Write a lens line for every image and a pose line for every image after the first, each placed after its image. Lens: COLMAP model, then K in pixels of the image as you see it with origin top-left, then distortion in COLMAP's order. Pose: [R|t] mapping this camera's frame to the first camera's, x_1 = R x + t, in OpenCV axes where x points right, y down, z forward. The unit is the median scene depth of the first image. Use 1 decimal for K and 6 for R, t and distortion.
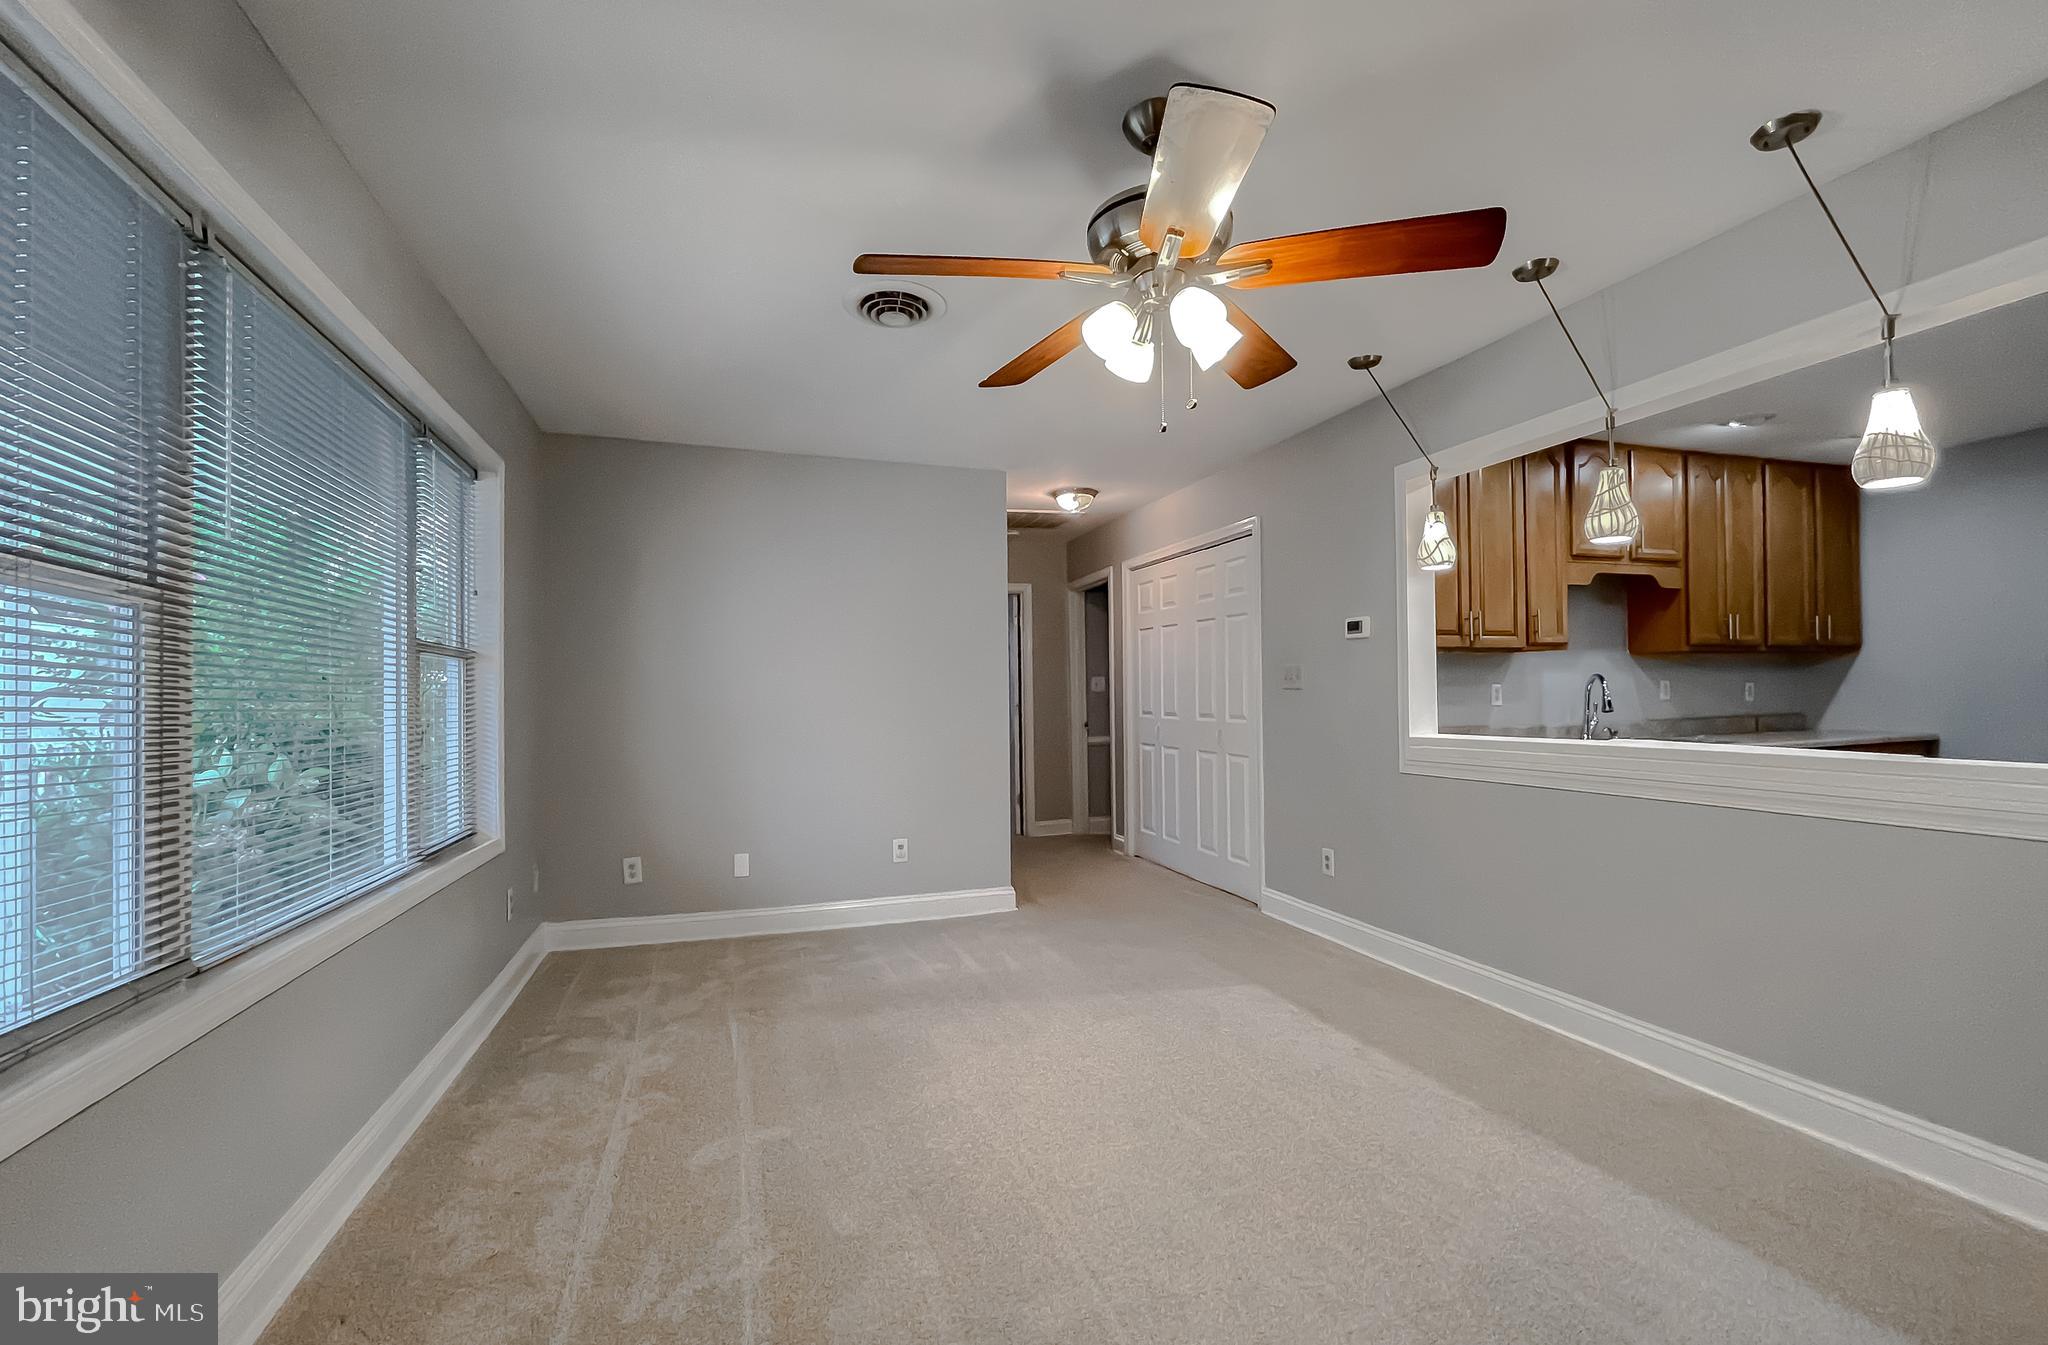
lens RADIAL K [[861.7, 0, 1019.9], [0, 861.7, 670.3], [0, 0, 1]] dist [-0.000089, 0.002734]
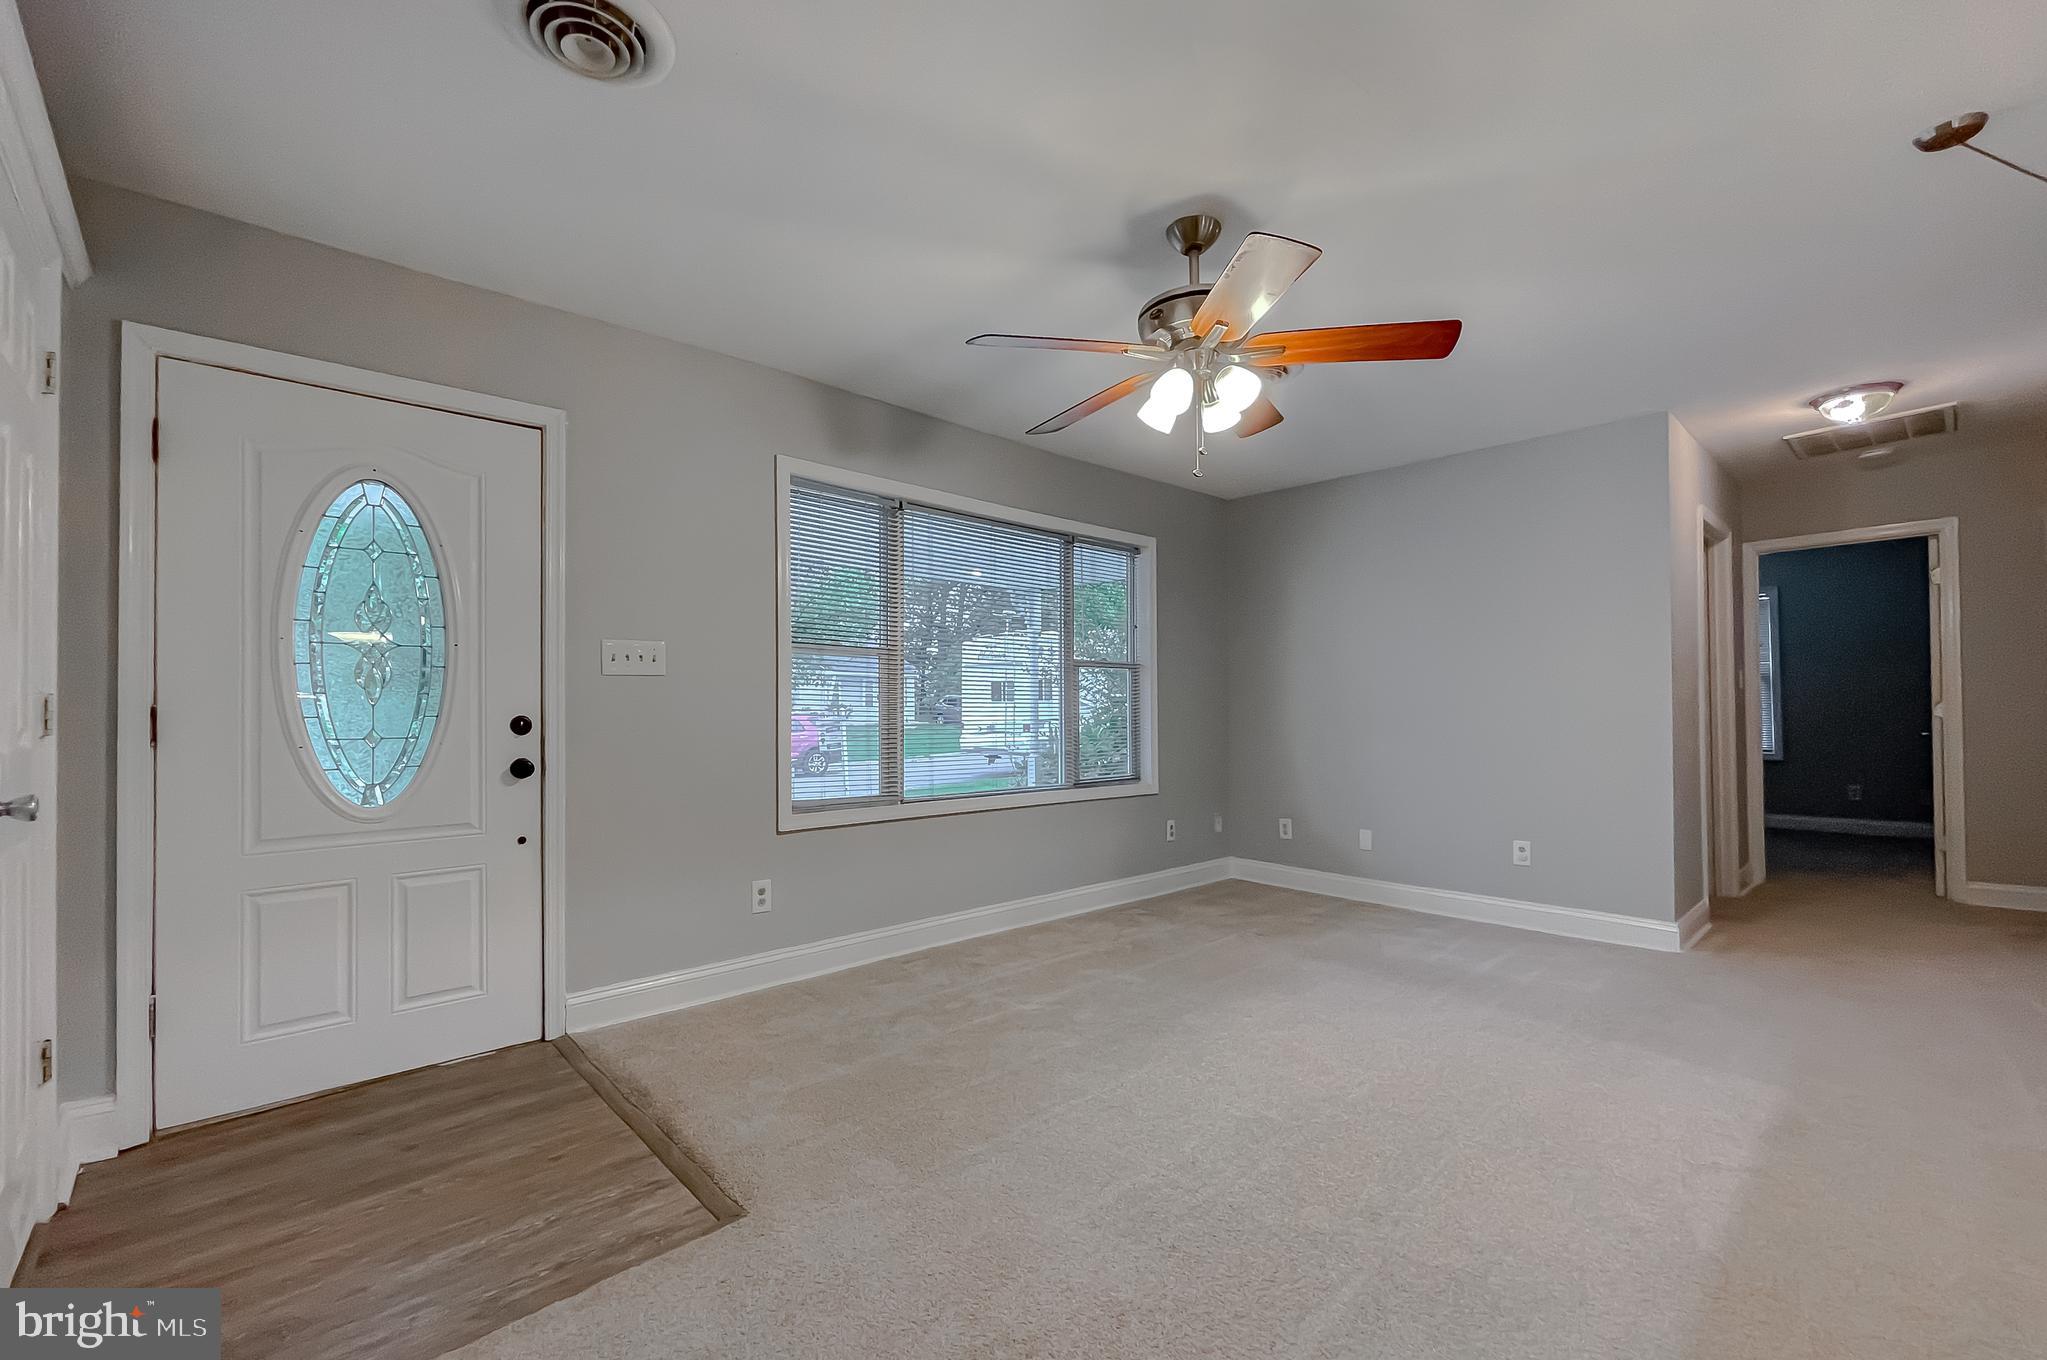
lens RADIAL K [[861.3, 0, 987.7], [0, 861.3, 694.5], [0, 0, 1]] dist [-0.000089, 0.002734]
pose [[0.391890, -0.004415, -0.920001, 0.703439], [0.031504, 0.999466, 0.008623, 0.010448], [0.919472, -0.032363, 0.391820, 0.128052]]
